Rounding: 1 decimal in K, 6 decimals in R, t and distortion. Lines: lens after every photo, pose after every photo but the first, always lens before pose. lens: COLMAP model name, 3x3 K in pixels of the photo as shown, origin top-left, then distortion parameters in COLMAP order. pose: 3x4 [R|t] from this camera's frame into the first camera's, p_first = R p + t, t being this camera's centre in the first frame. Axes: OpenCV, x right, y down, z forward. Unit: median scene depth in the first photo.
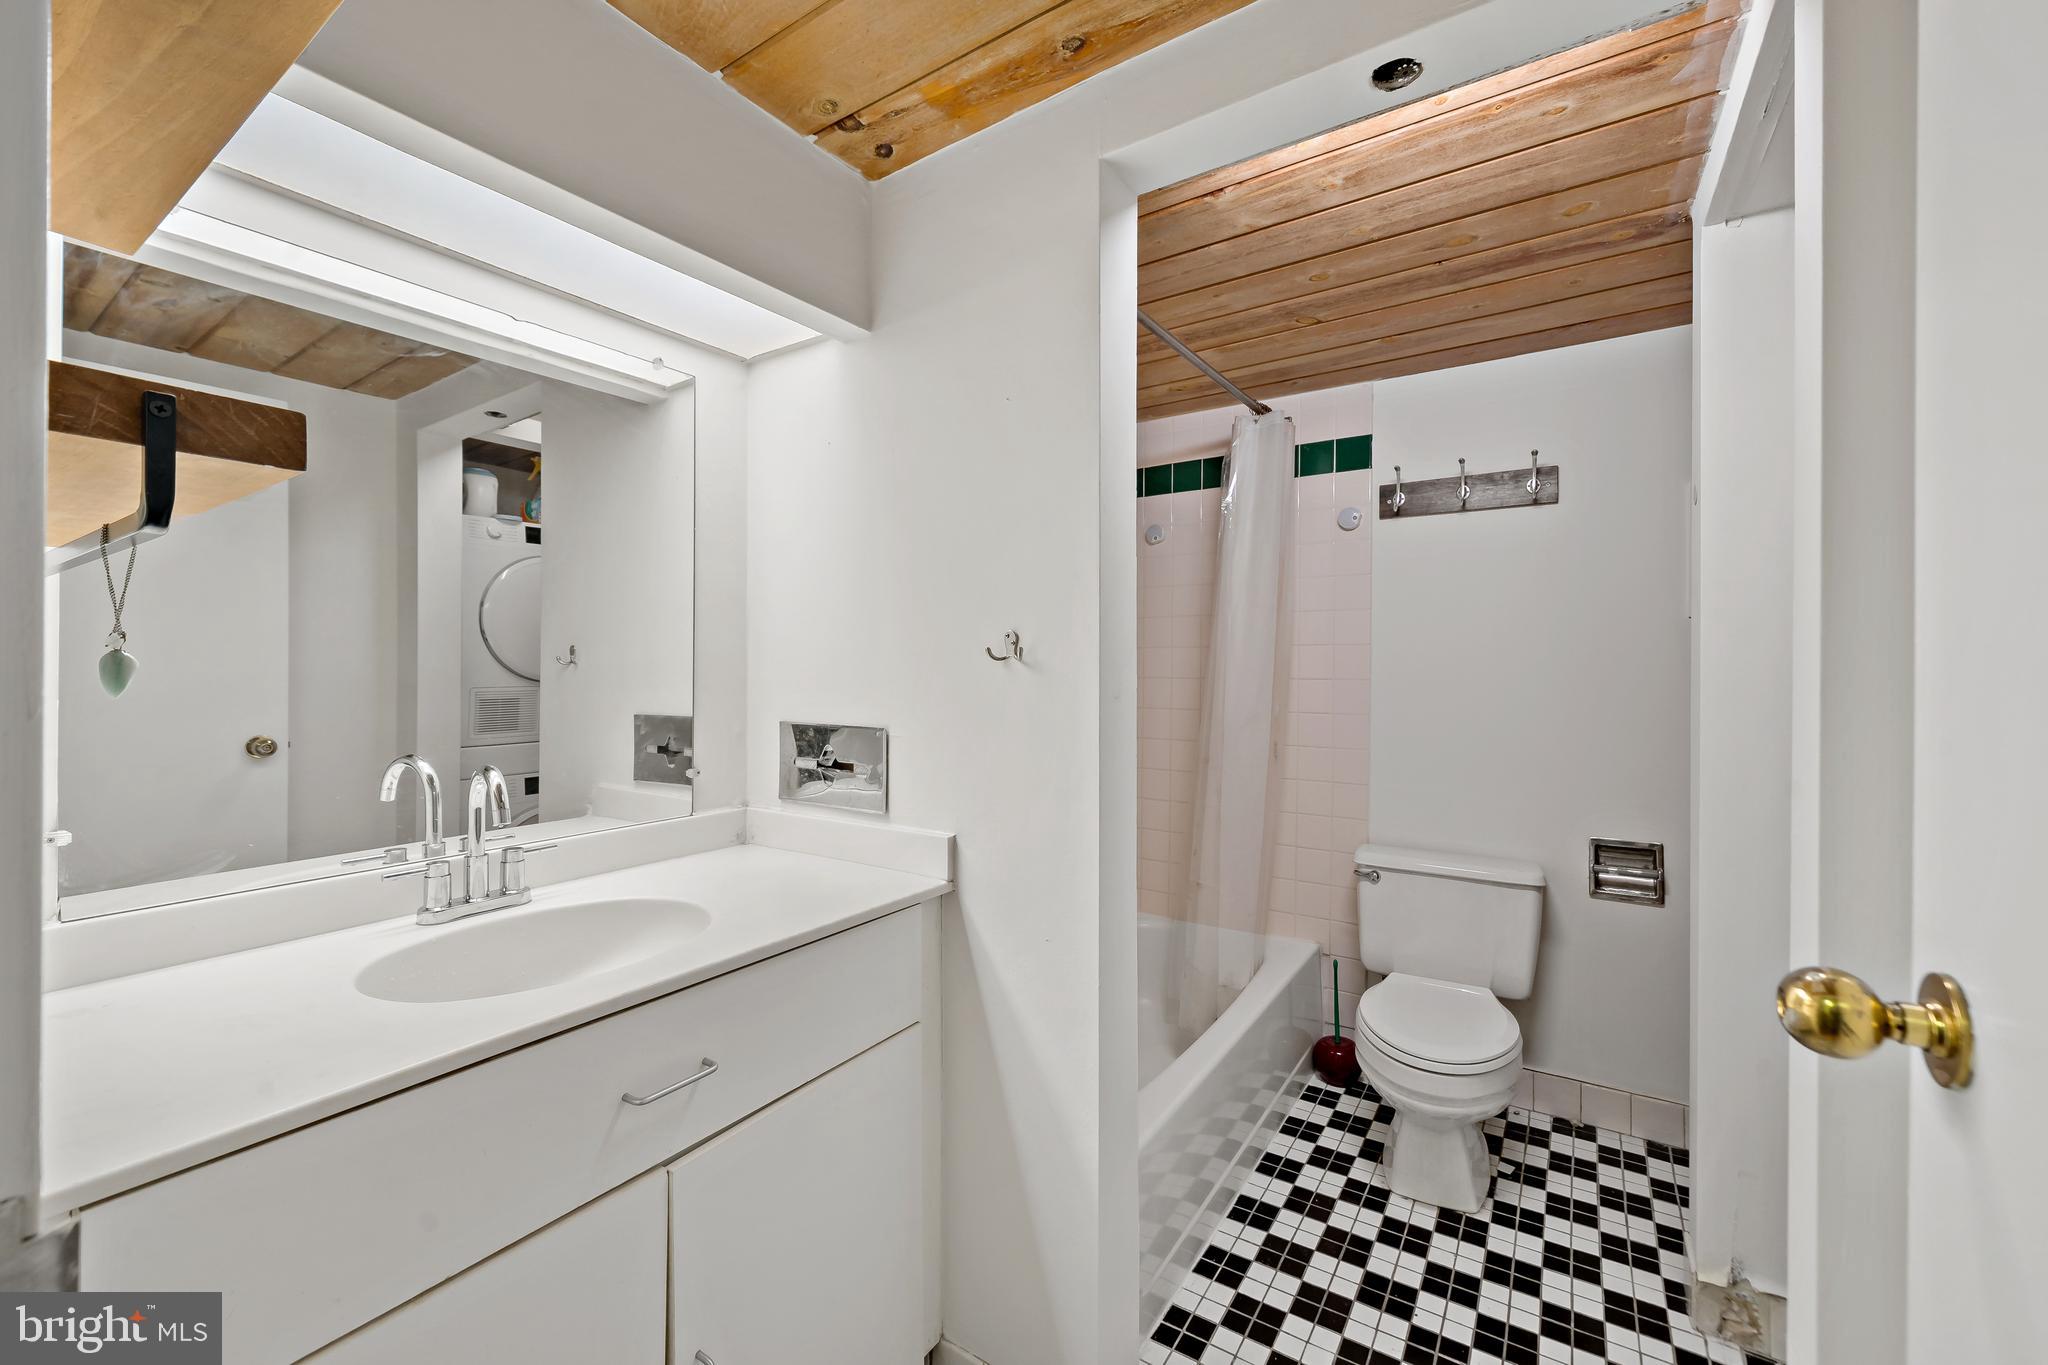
lens RADIAL K [[816.9, 0, 1019.7], [0, 816.9, 672.5], [0, 0, 1]] dist [-0.003020, -0.000445]
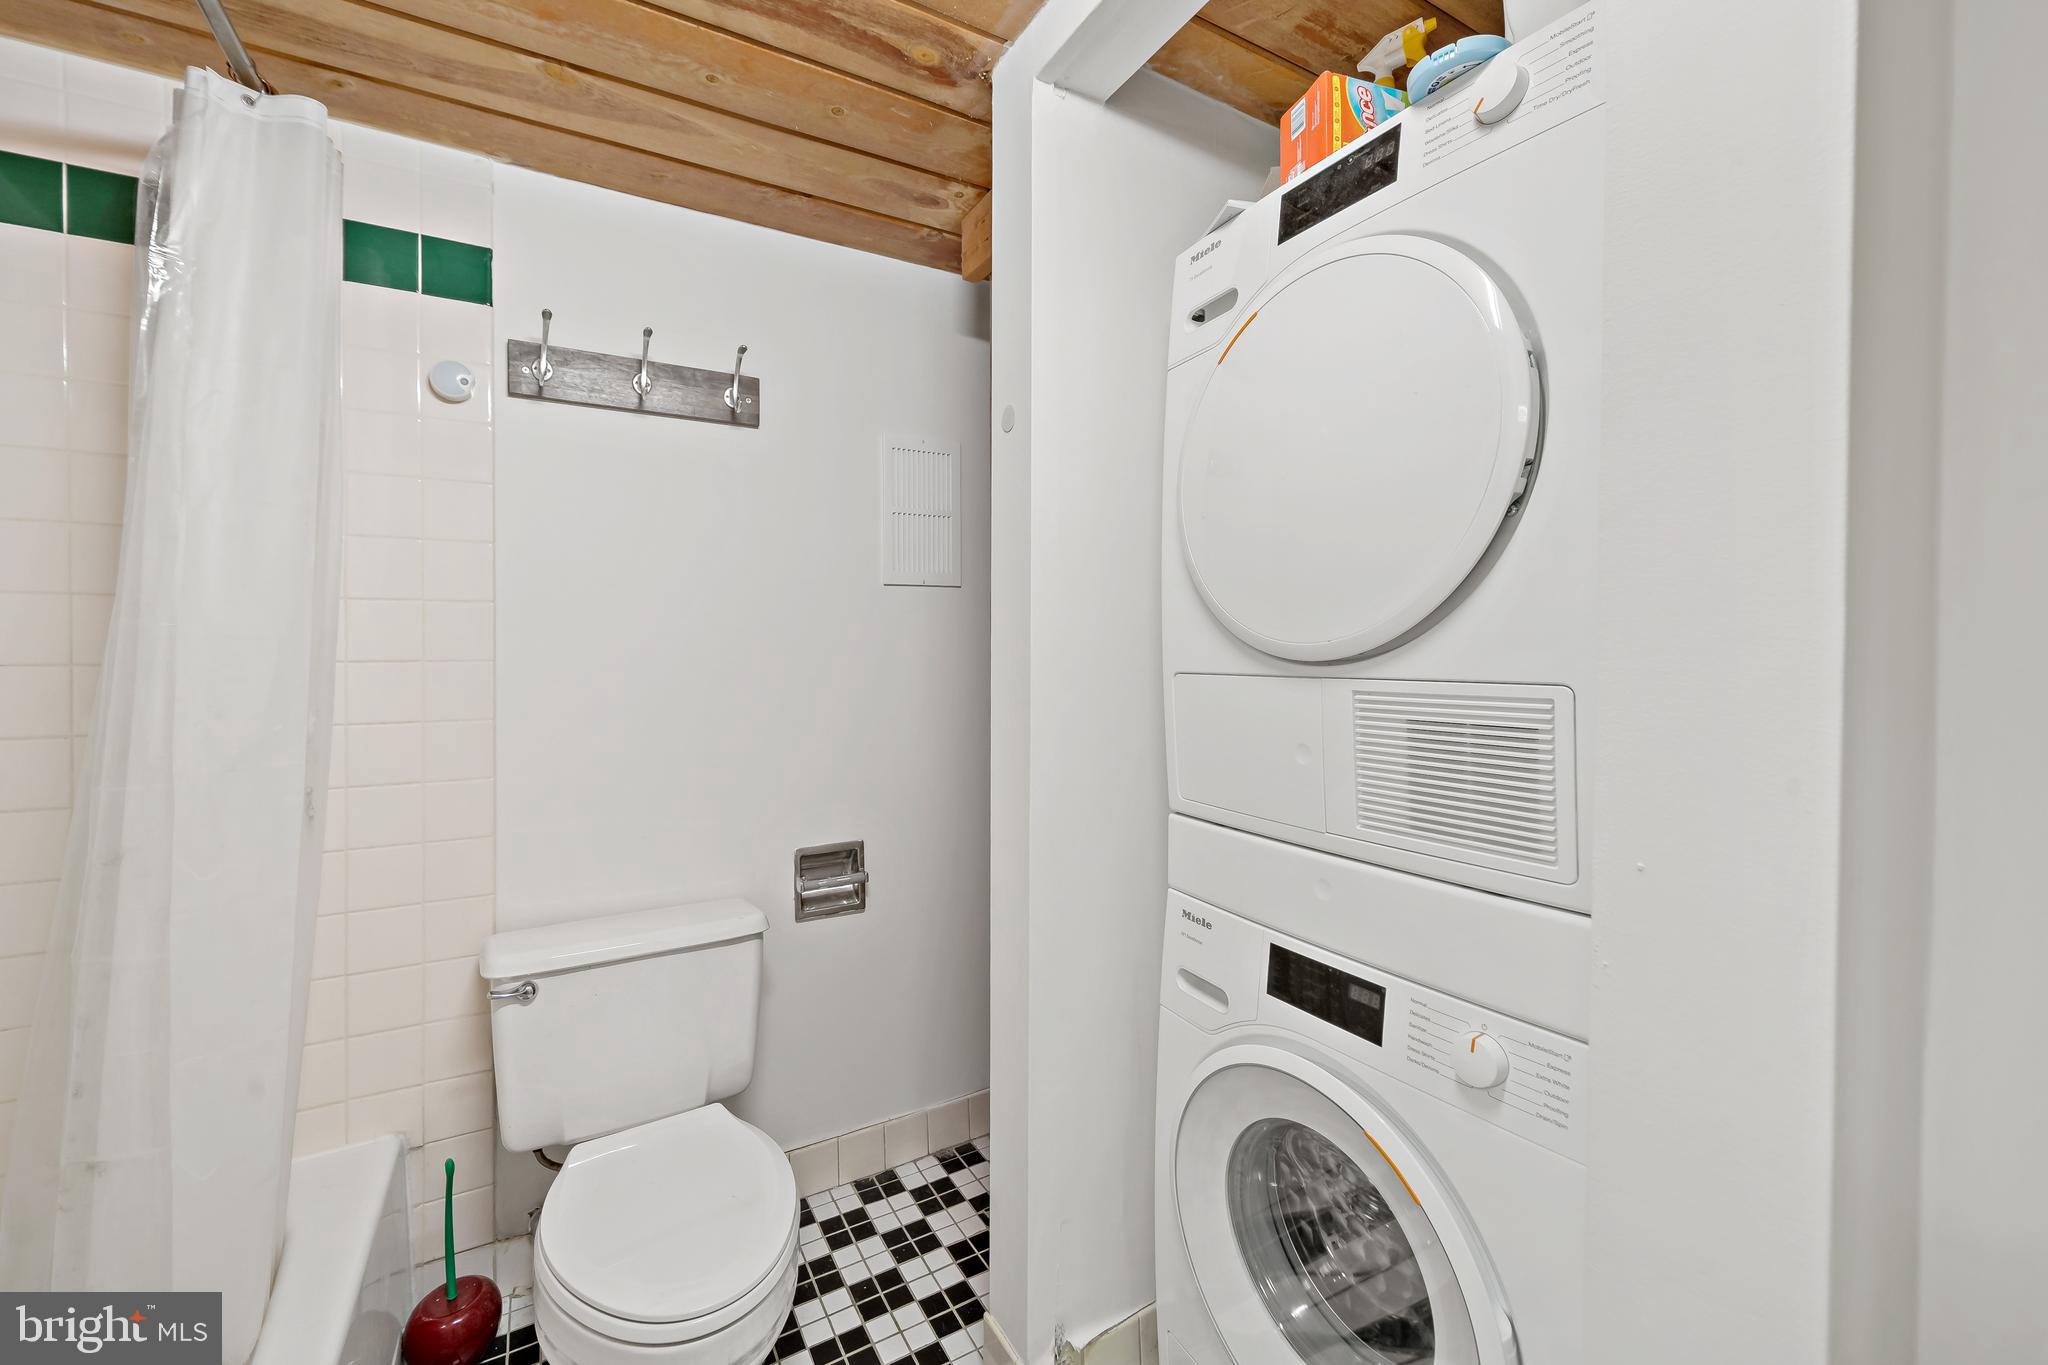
lens RADIAL K [[816.9, 0, 1015.4], [0, 816.9, 663.8], [0, 0, 1]] dist [-0.003020, -0.000445]
pose [[0.446892, -0.015765, 0.894449, 0.068660], [0.012730, 0.999856, 0.011262, 0.010247], [-0.894497, 0.006353, 0.447028, 0.418890]]
